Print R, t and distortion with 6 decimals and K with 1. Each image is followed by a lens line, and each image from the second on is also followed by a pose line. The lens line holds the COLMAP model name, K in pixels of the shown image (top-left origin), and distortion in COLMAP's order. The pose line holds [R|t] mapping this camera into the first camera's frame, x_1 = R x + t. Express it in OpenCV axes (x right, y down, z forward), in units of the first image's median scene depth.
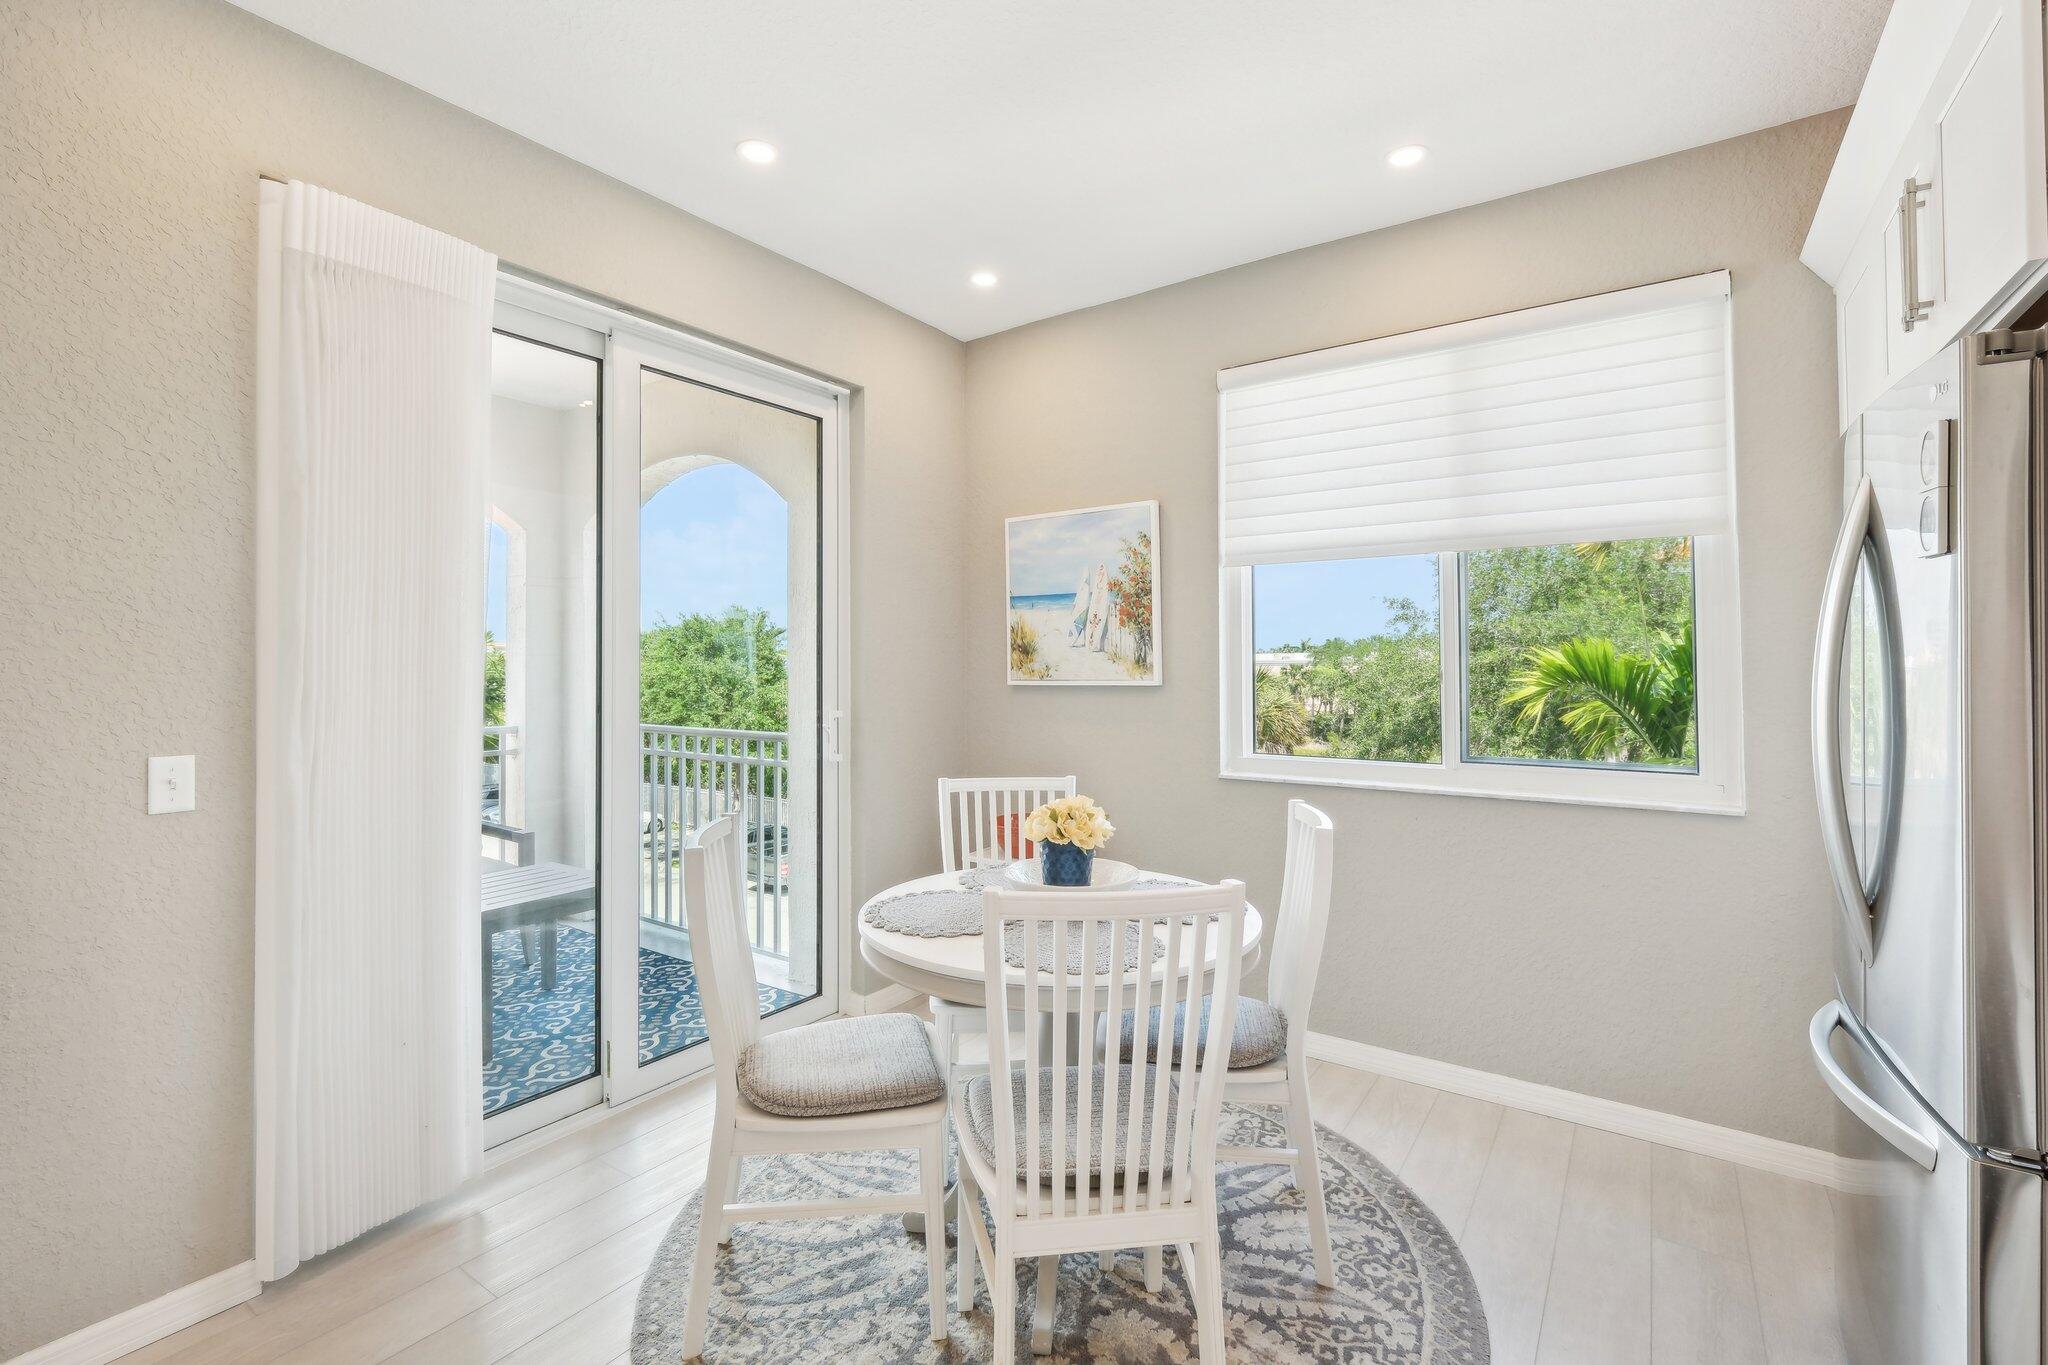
lens RADIAL K [[897.1, 0, 1030.4], [0, 897.1, 671.2], [0, 0, 1]] dist [0.002337, 0.000066]
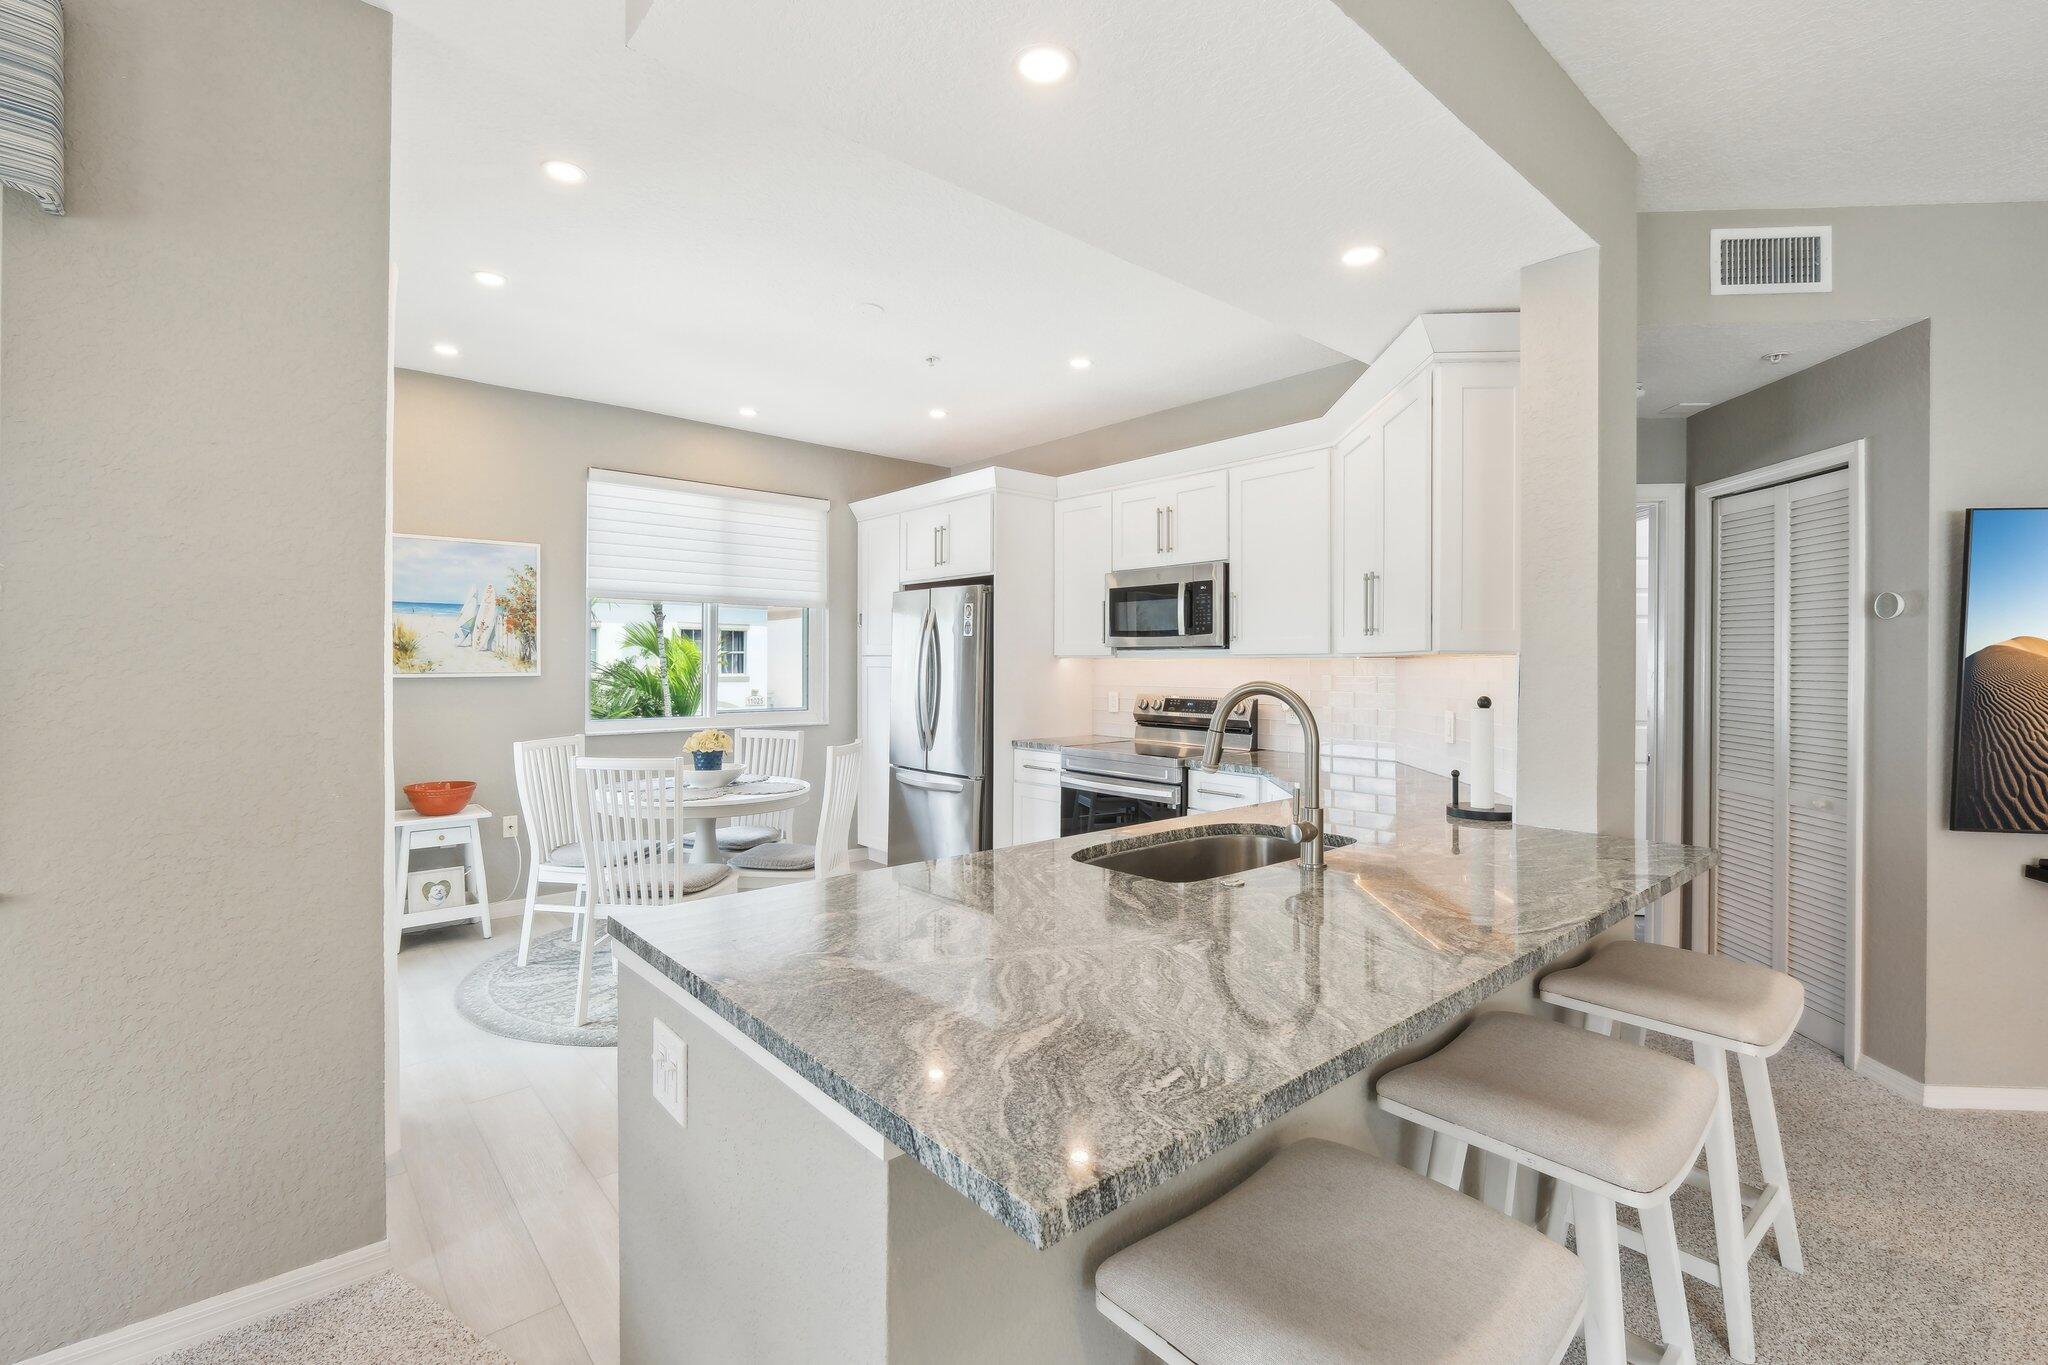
lens RADIAL K [[897.1, 0, 1021.2], [0, 897.1, 666.6], [0, 0, 1]] dist [0.002337, 0.000066]
pose [[0.260712, -0.000778, 0.965416, -0.976570], [0.000115, 1.000000, 0.000775, -0.000054], [-0.965416, -0.000091, 0.260712, -0.091568]]
